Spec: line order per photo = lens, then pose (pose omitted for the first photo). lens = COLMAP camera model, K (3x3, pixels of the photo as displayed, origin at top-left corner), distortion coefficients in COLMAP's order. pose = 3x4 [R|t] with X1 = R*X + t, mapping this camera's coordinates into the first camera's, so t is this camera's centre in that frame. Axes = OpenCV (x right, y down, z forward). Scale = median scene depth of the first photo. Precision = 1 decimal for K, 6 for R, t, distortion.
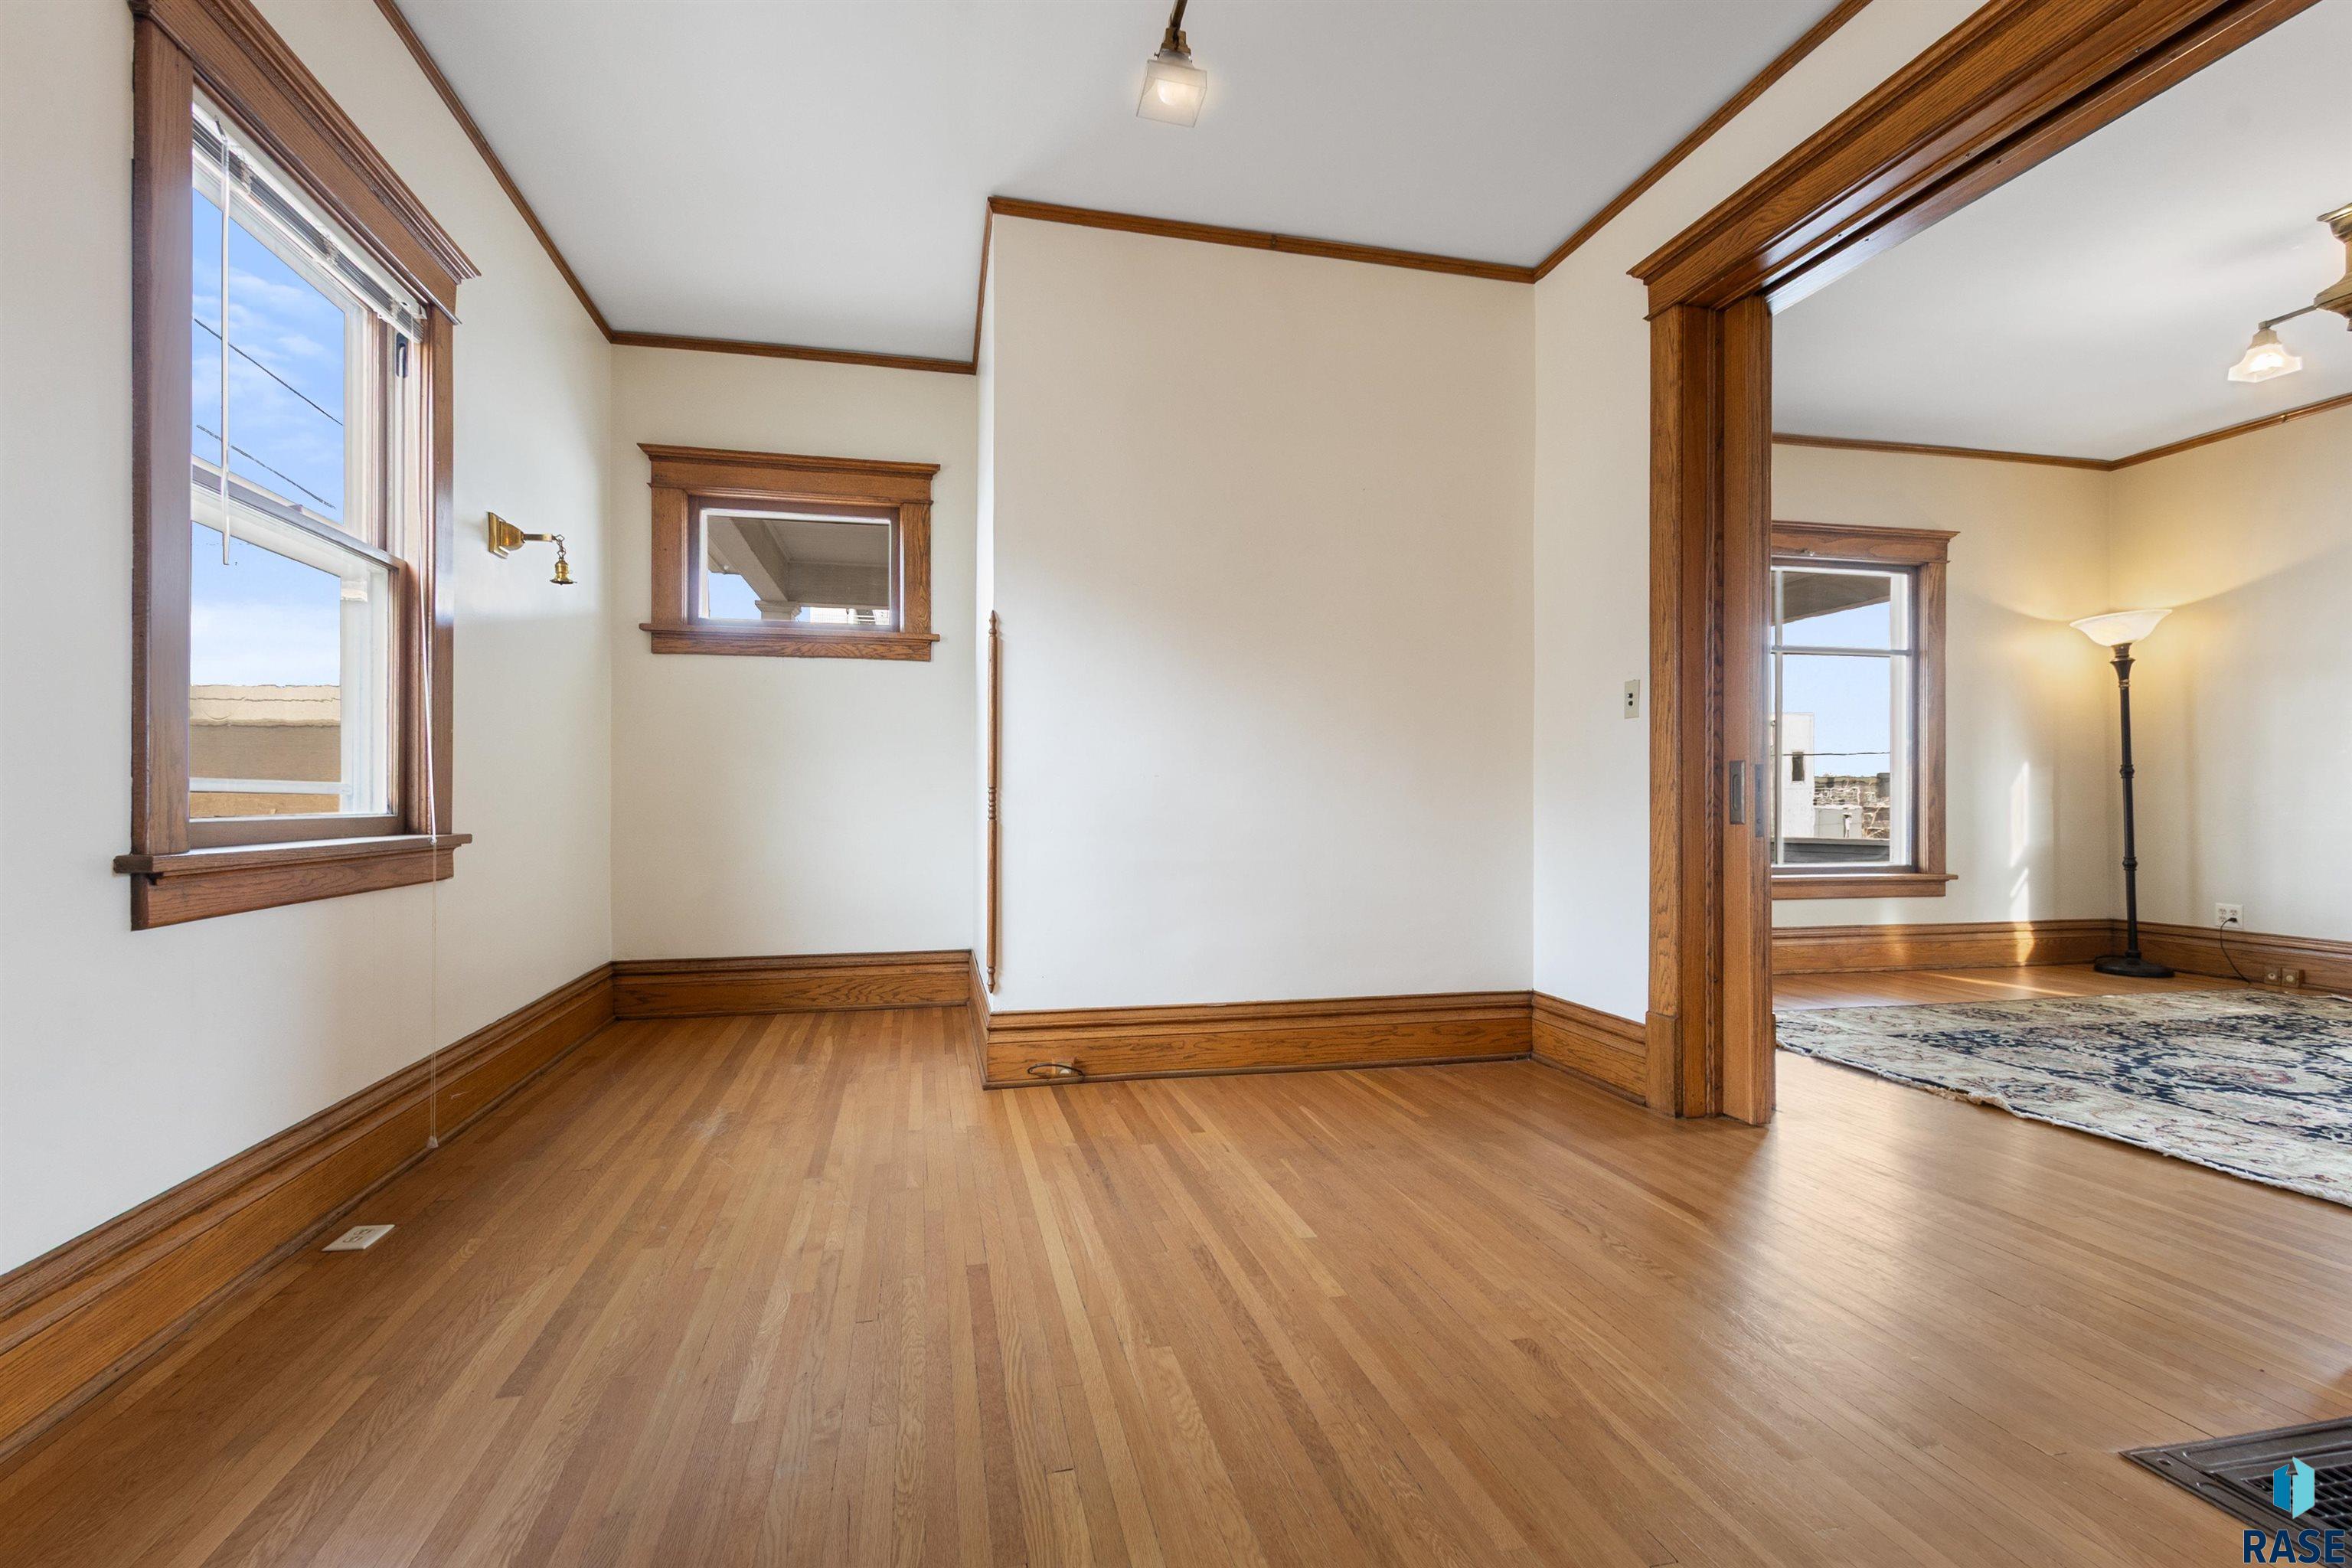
lens RADIAL K [[1076.4, 0, 1166.5], [0, 1076.4, 793.8], [0, 0, 1]] dist [0.002521, -0.000505]
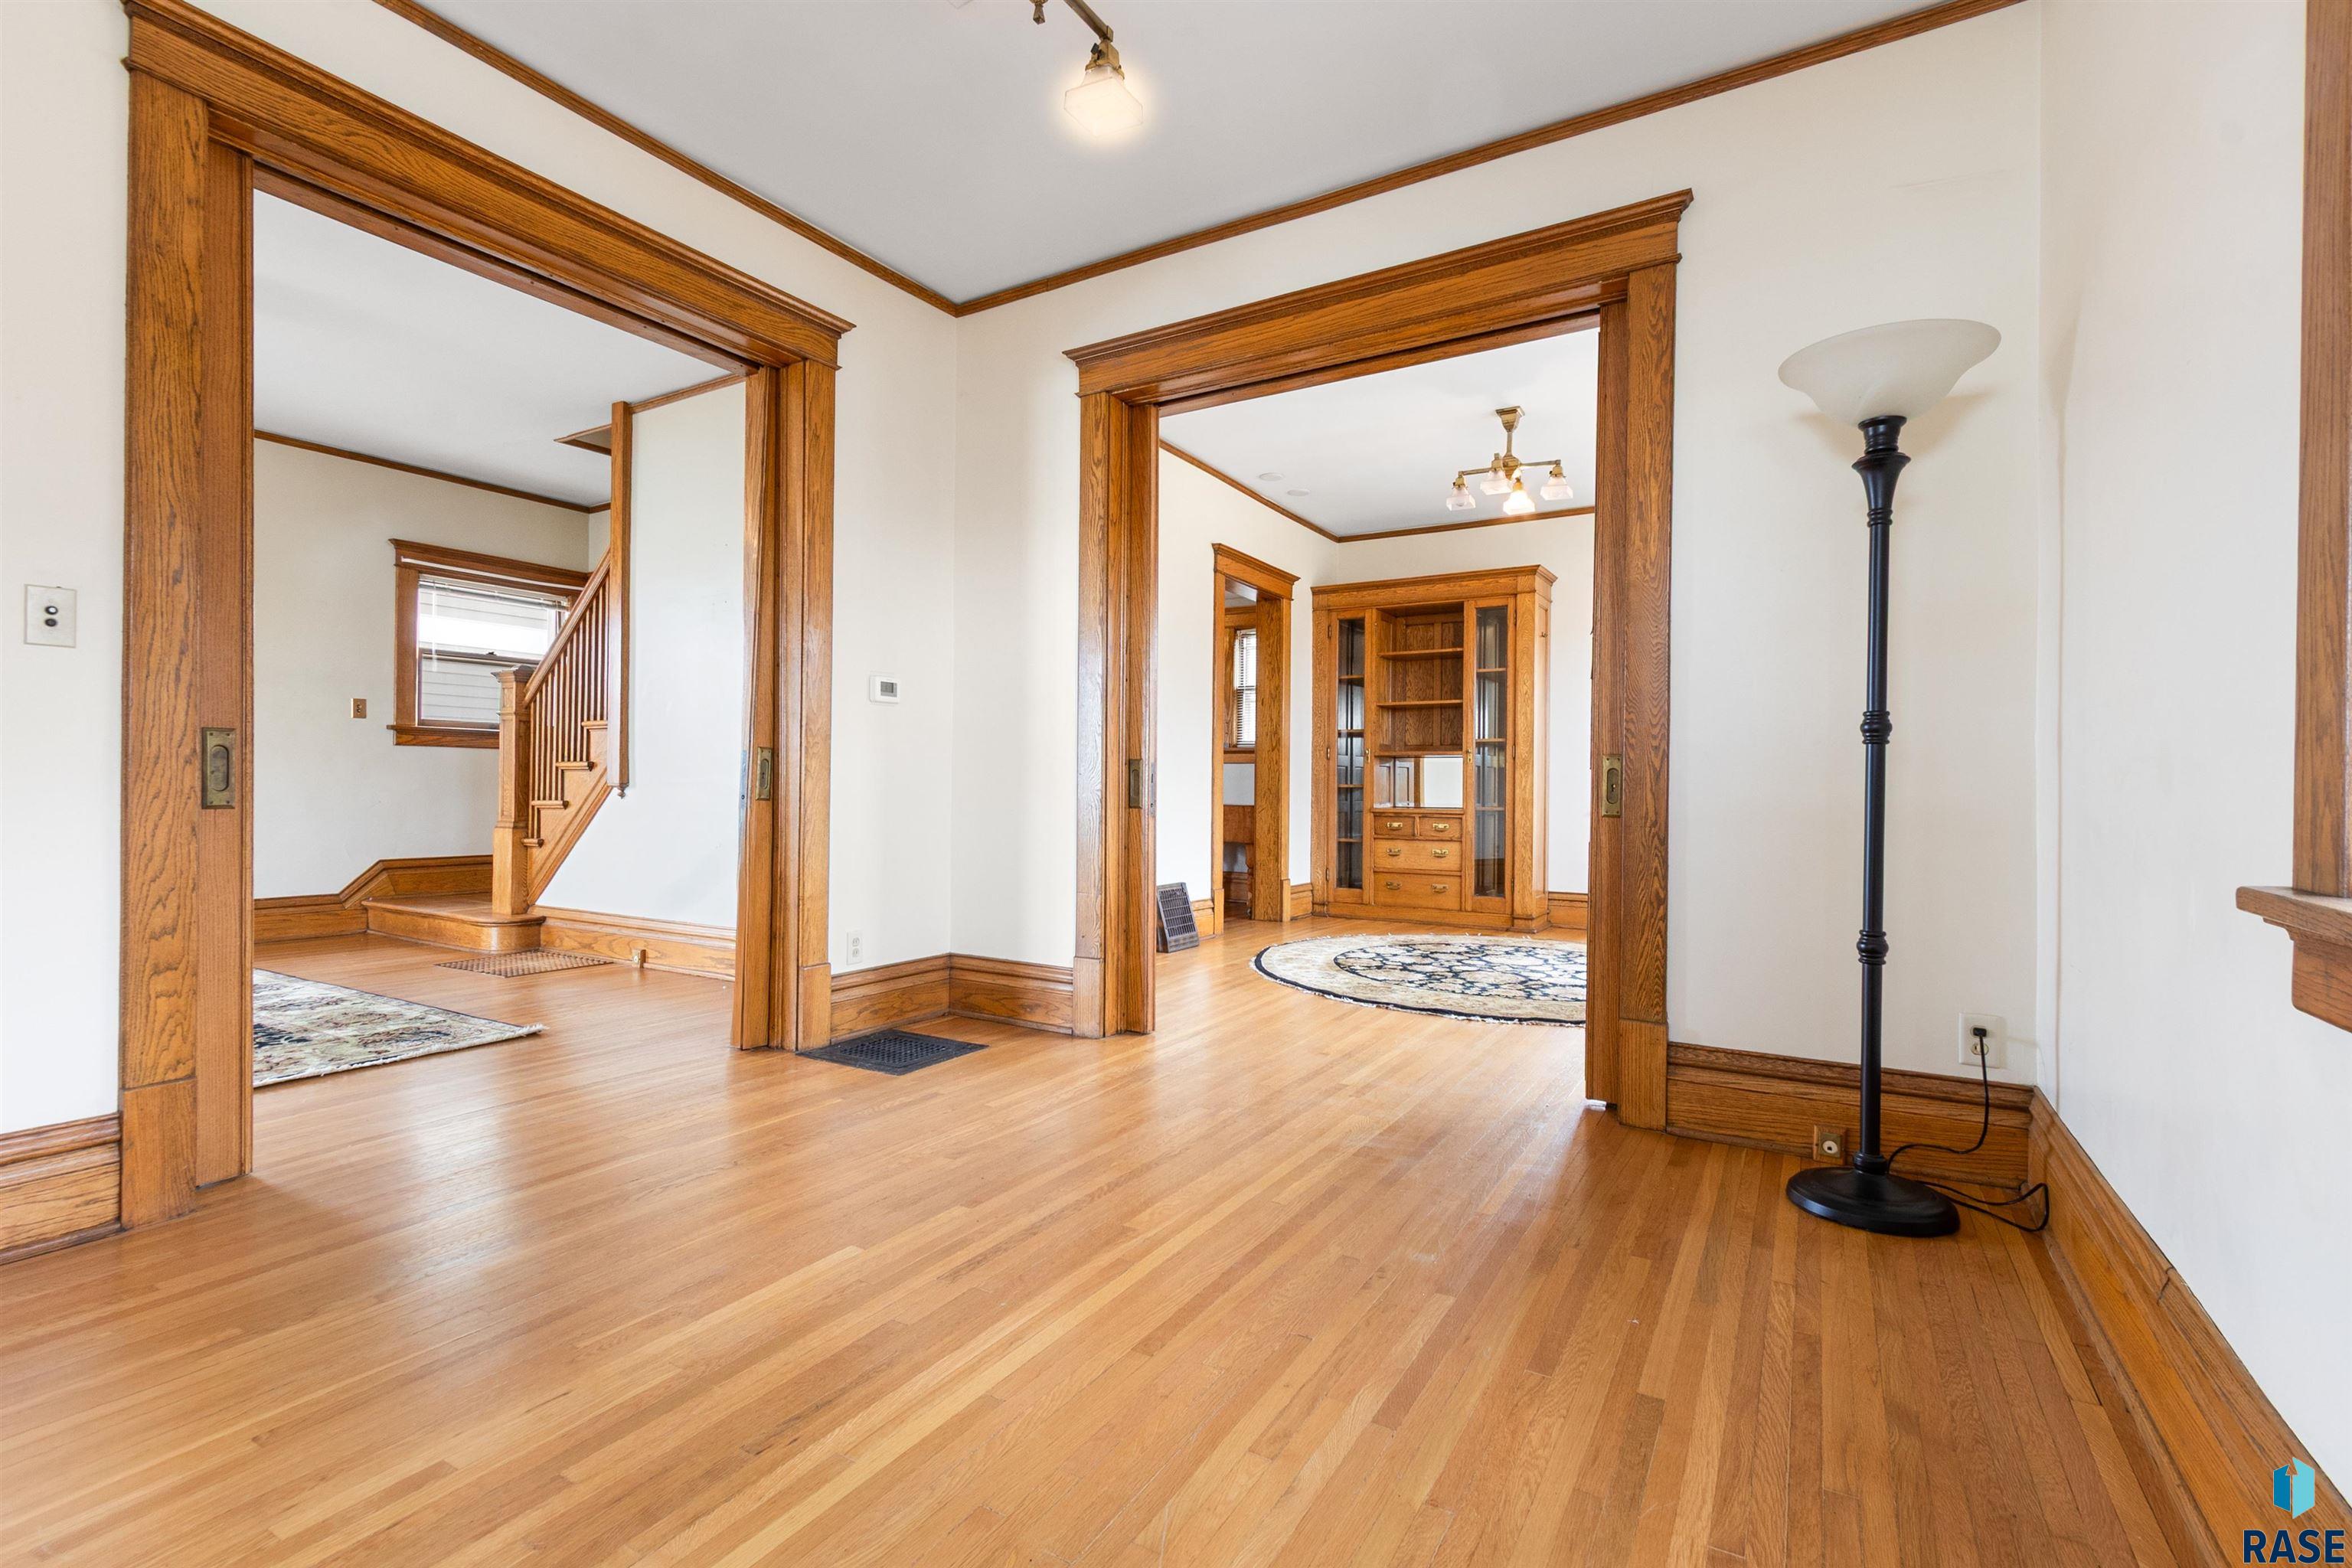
lens RADIAL K [[1076.4, 0, 1166.5], [0, 1076.4, 793.8], [0, 0, 1]] dist [0.002521, -0.000505]
pose [[-0.720298, -0.013221, 0.693539, -0.696512], [-0.015476, 0.999876, 0.002987, 0.005211], [-0.693492, -0.008582, -0.720413, 1.458531]]
